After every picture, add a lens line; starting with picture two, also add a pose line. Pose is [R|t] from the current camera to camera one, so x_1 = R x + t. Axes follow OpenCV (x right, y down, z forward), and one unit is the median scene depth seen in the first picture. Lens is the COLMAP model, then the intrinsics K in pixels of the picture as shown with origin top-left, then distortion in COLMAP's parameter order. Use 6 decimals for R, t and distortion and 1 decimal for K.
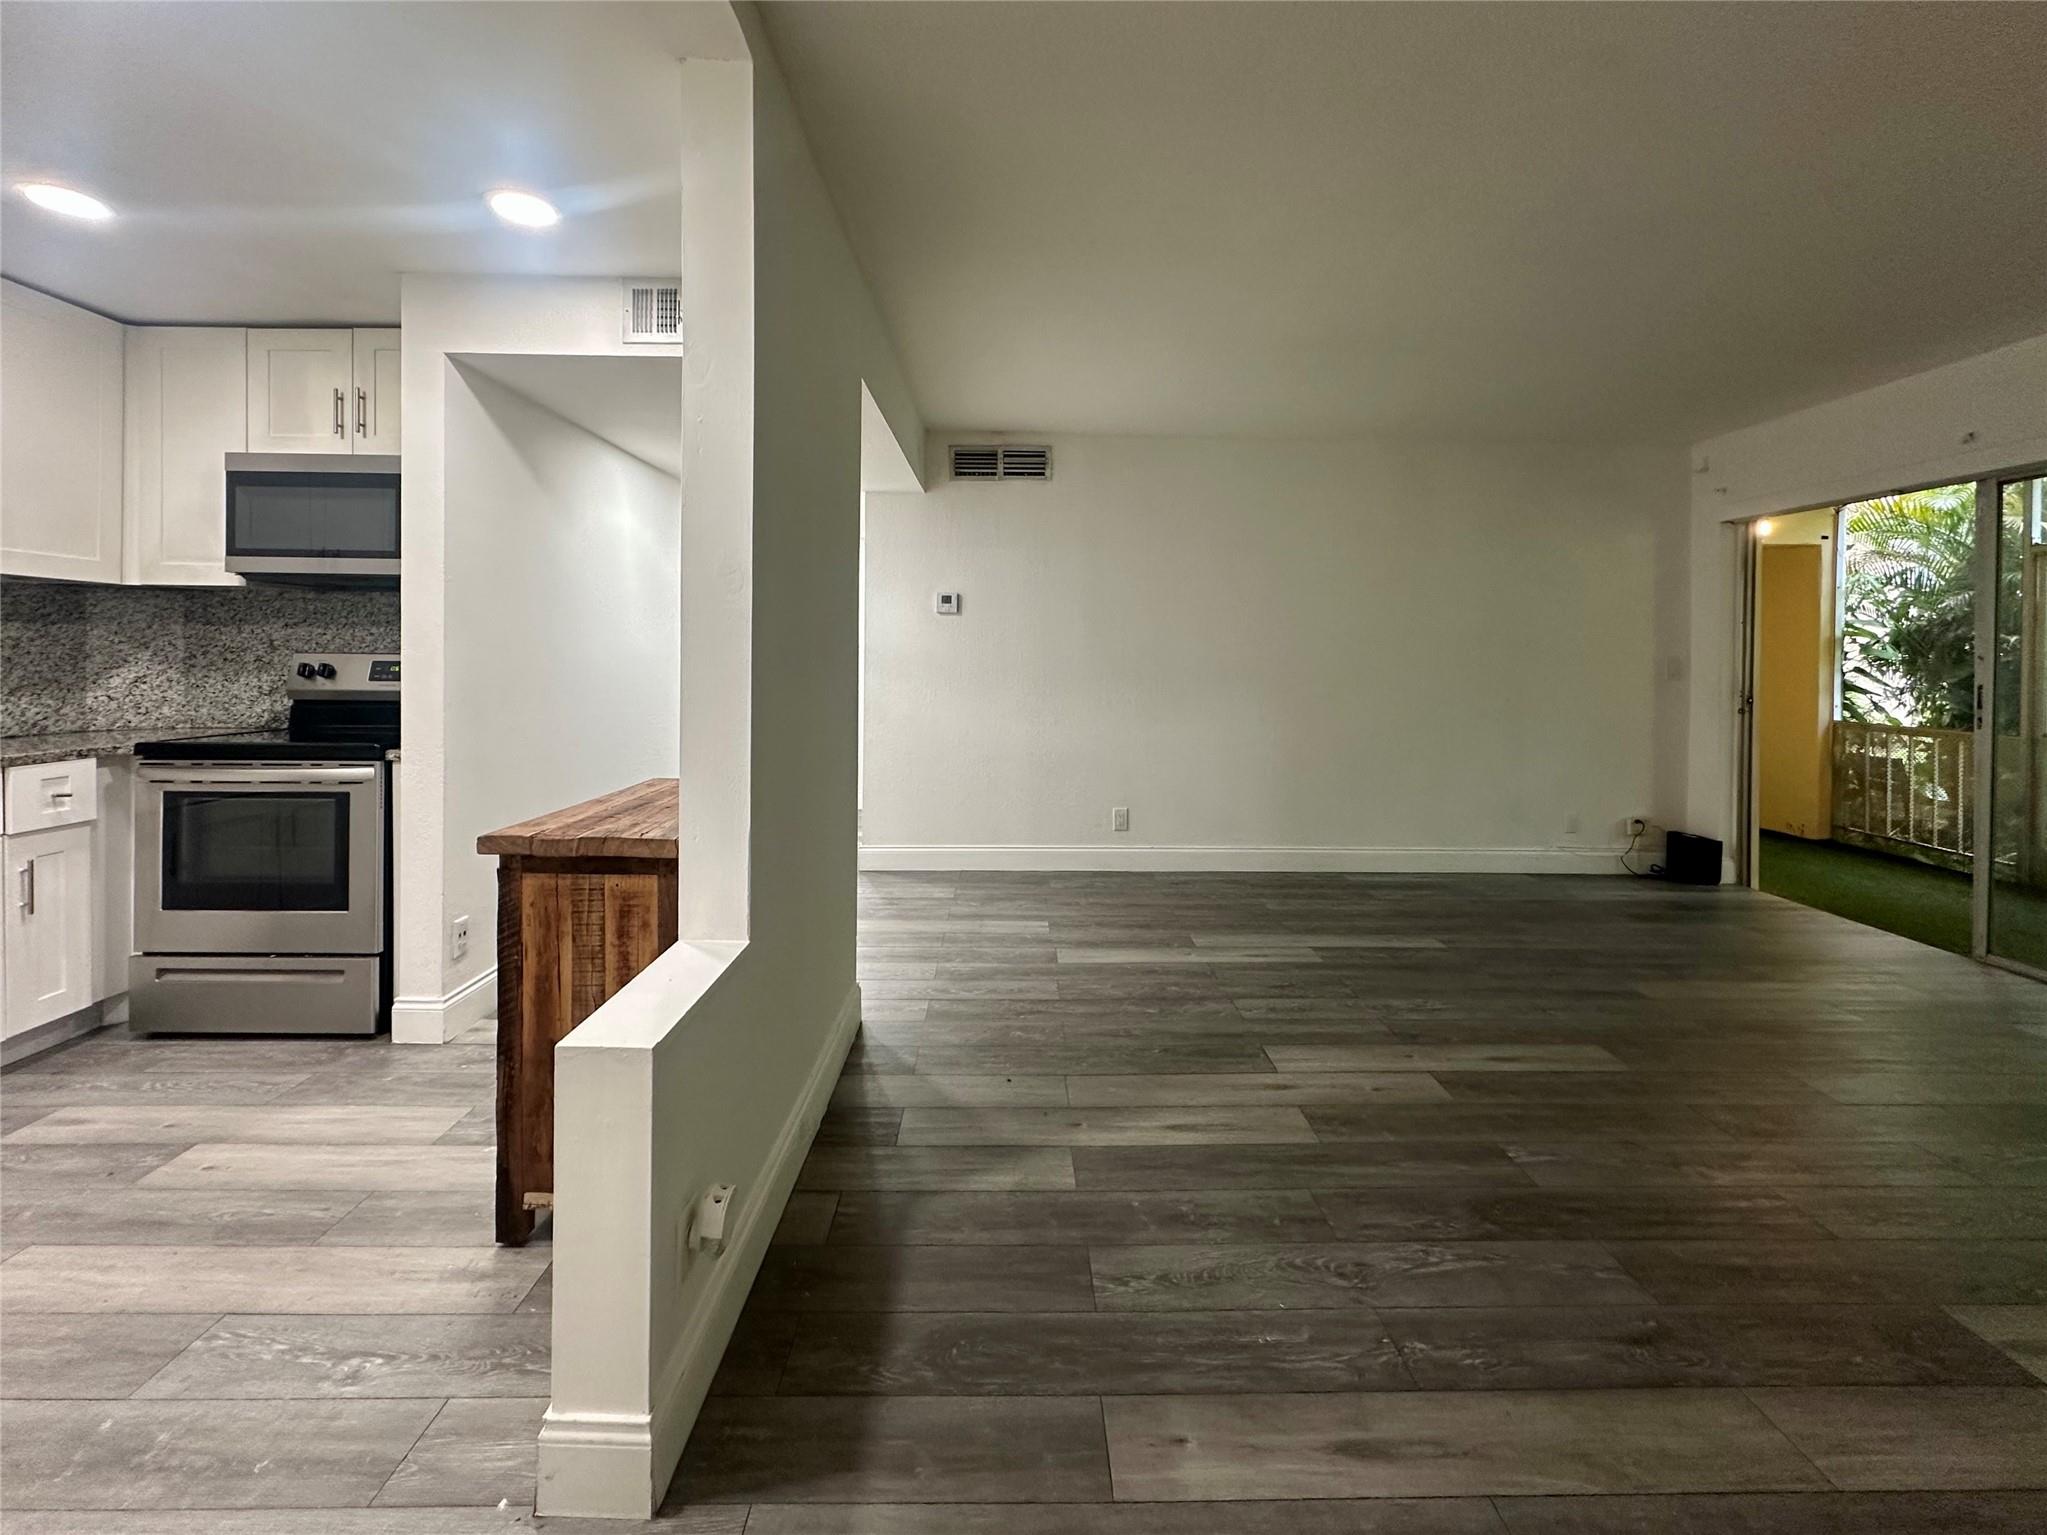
lens RADIAL K [[864.7, 0, 1019.3], [0, 864.7, 661.3], [0, 0, 1]] dist [-0.003110, 0.000569]
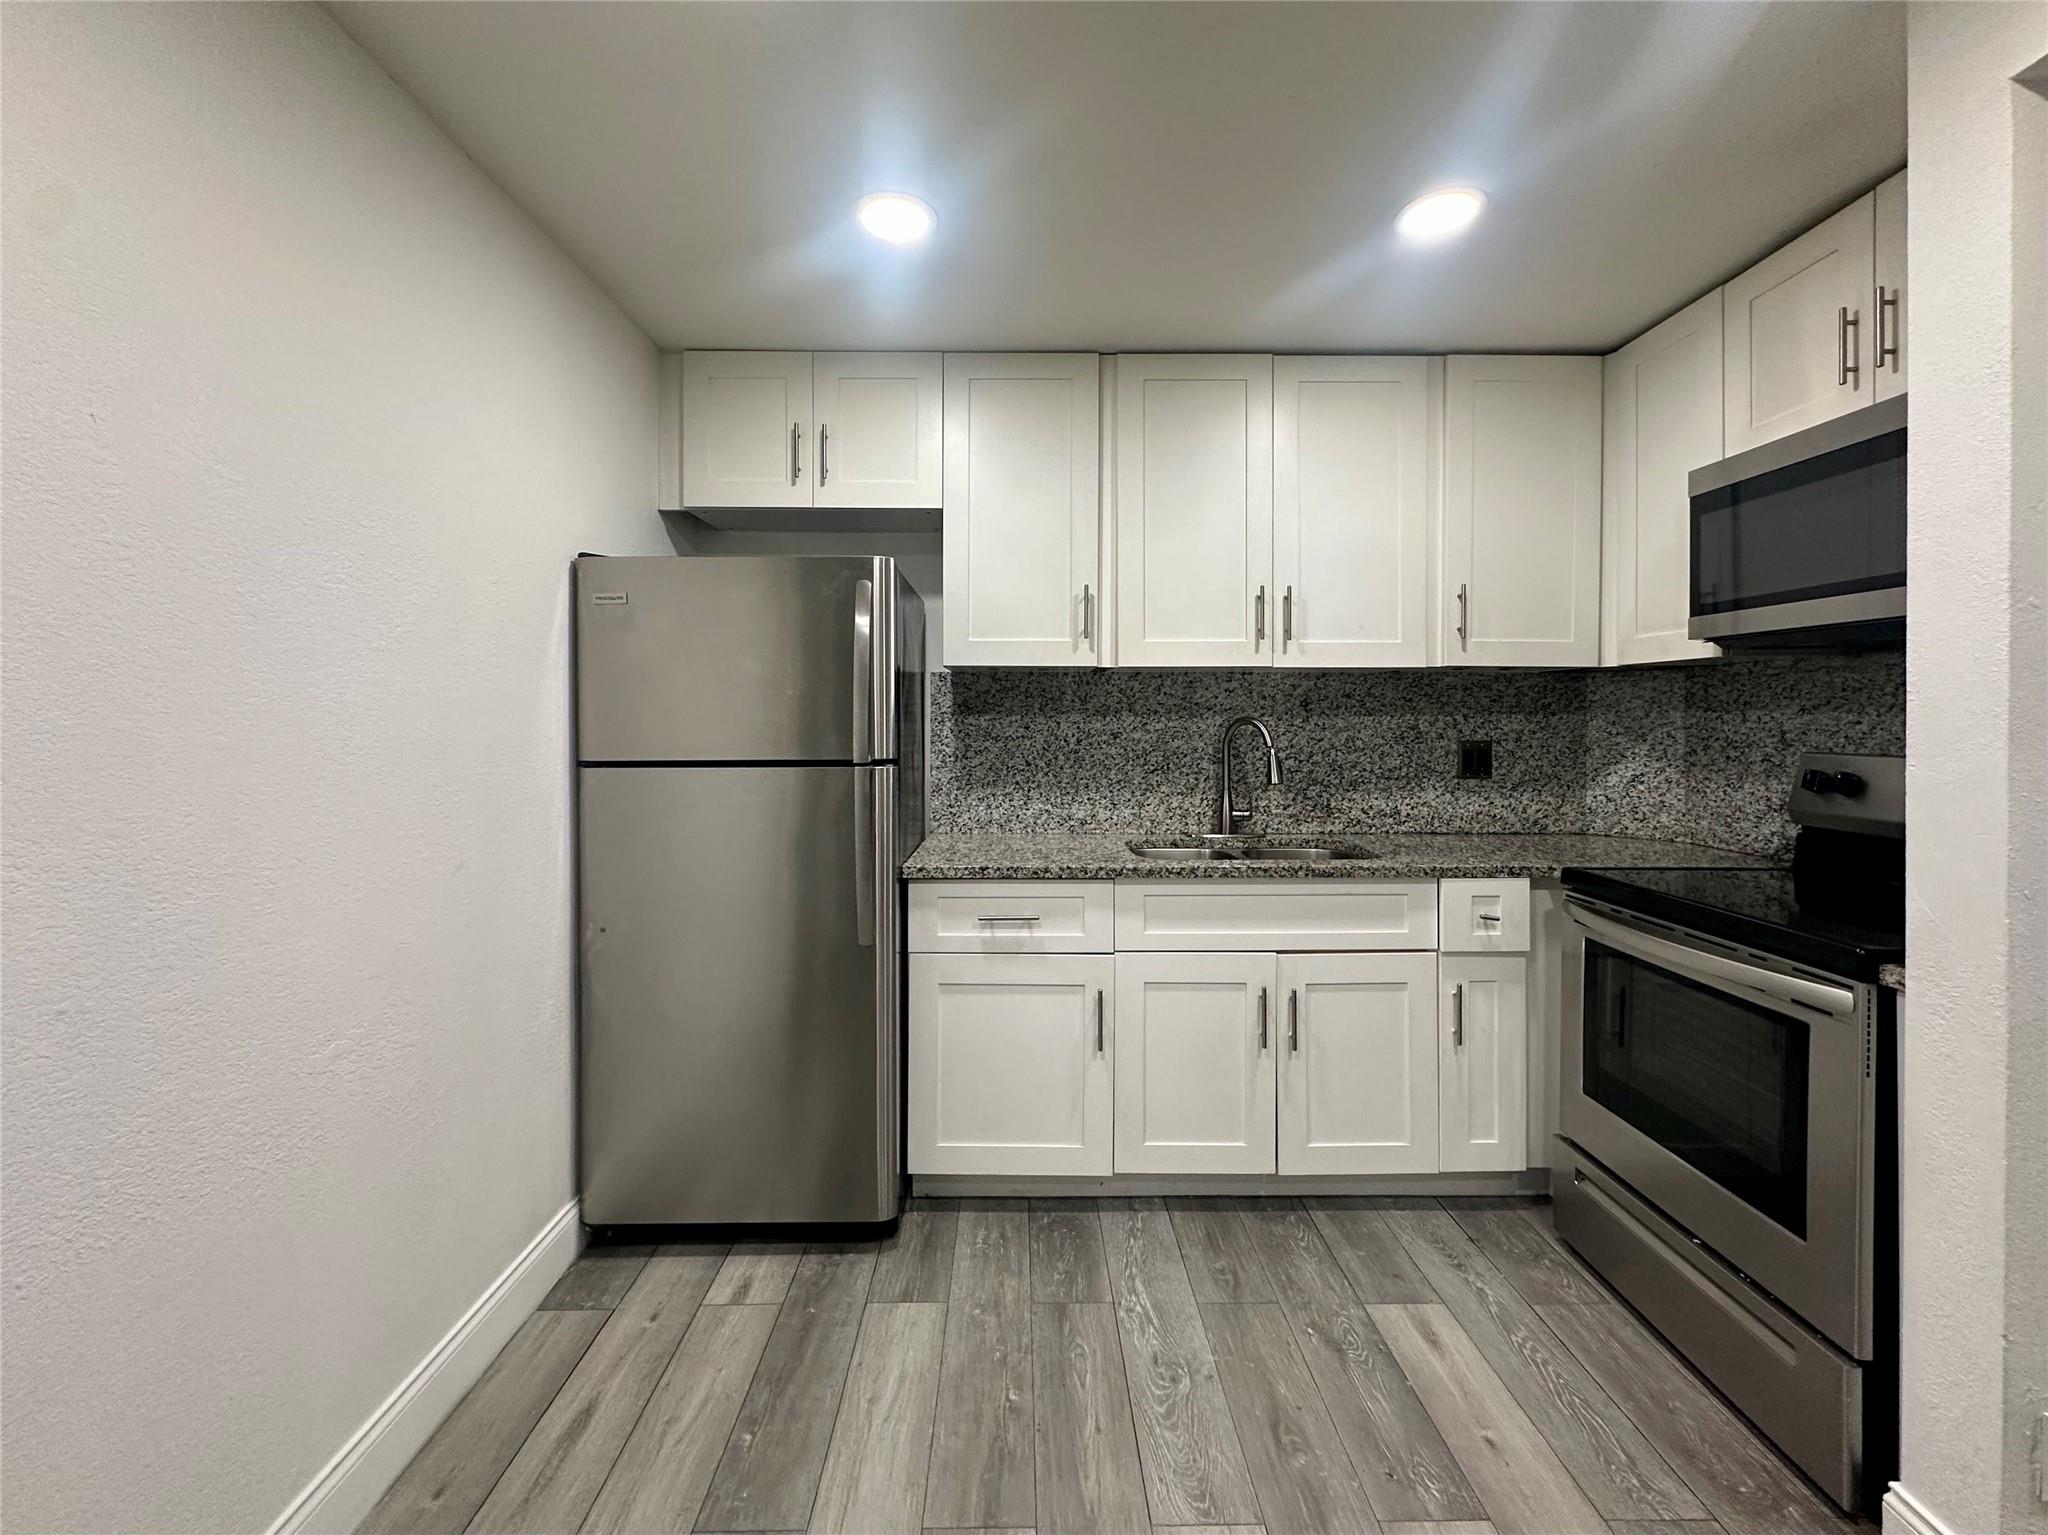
lens RADIAL K [[853.7, 0, 1028.7], [0, 853.7, 726.3], [0, 0, 1]] dist [-0.001044, 0.000374]
pose [[-0.002112, 0.000017, -0.999998, -0.214583], [-0.004993, 0.999988, 0.000028, -0.029362], [0.999985, 0.004993, -0.002112, 0.456945]]
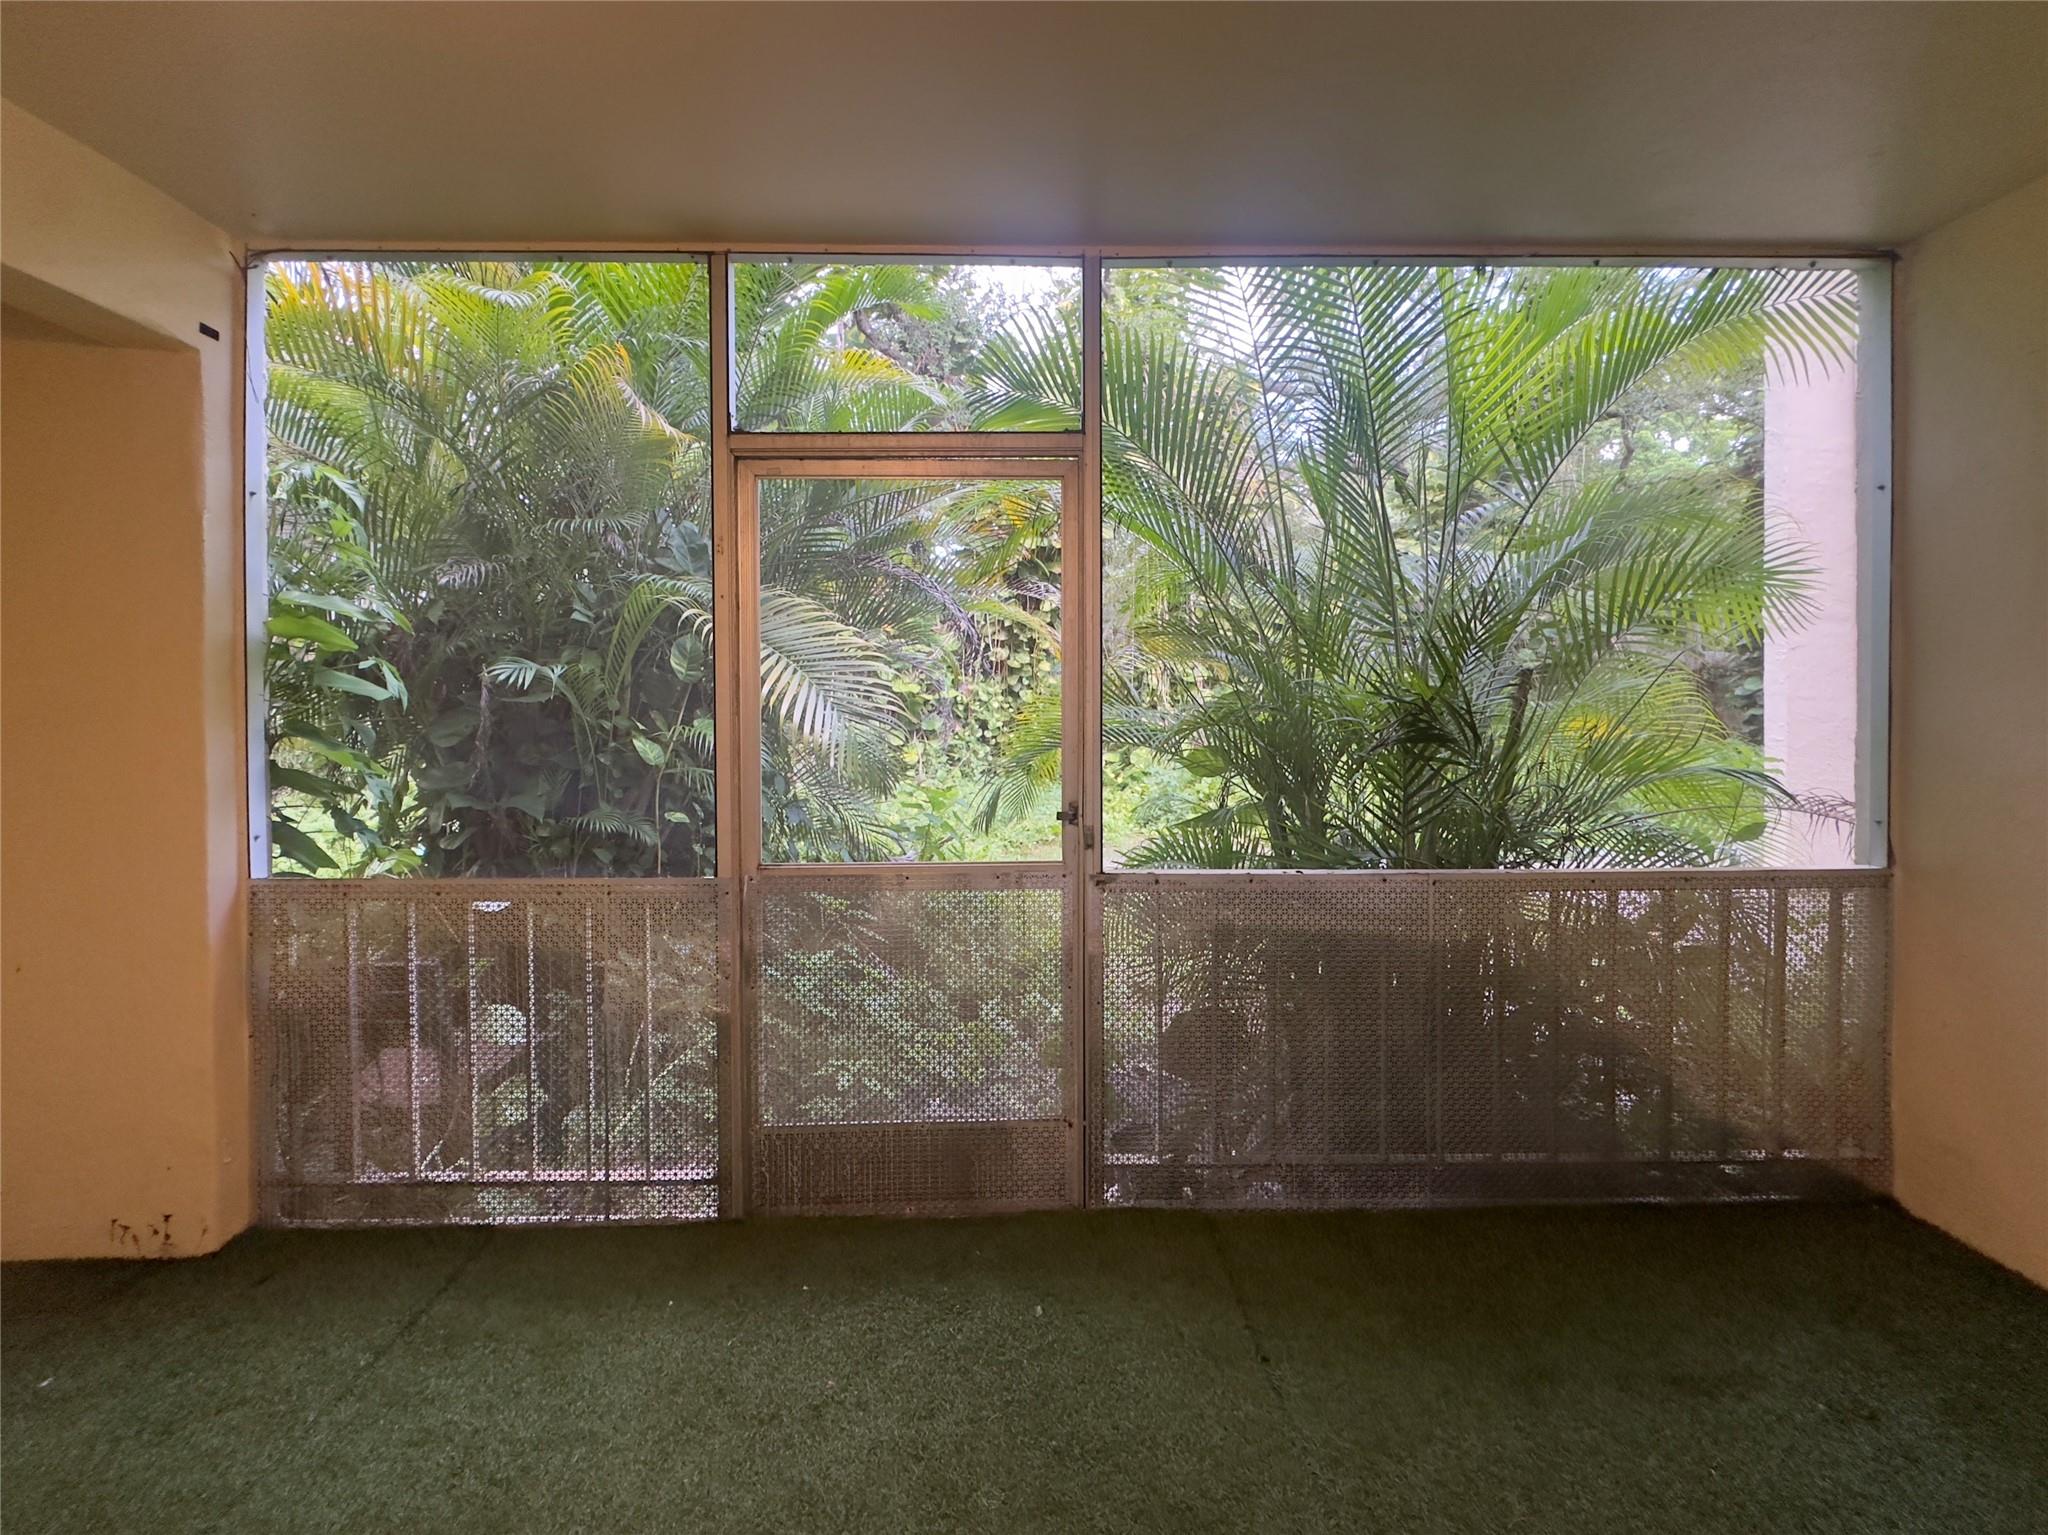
lens RADIAL K [[847.7, 0, 1024.9], [0, 847.7, 714.8], [0, 0, 1]] dist [-0.006574, -0.000074]
pose [[-0.010227, -0.024890, 0.999638, 1.292392], [0.016380, 0.999552, 0.025055, -0.002225], [-0.999814, 0.016630, -0.009815, 1.479603]]
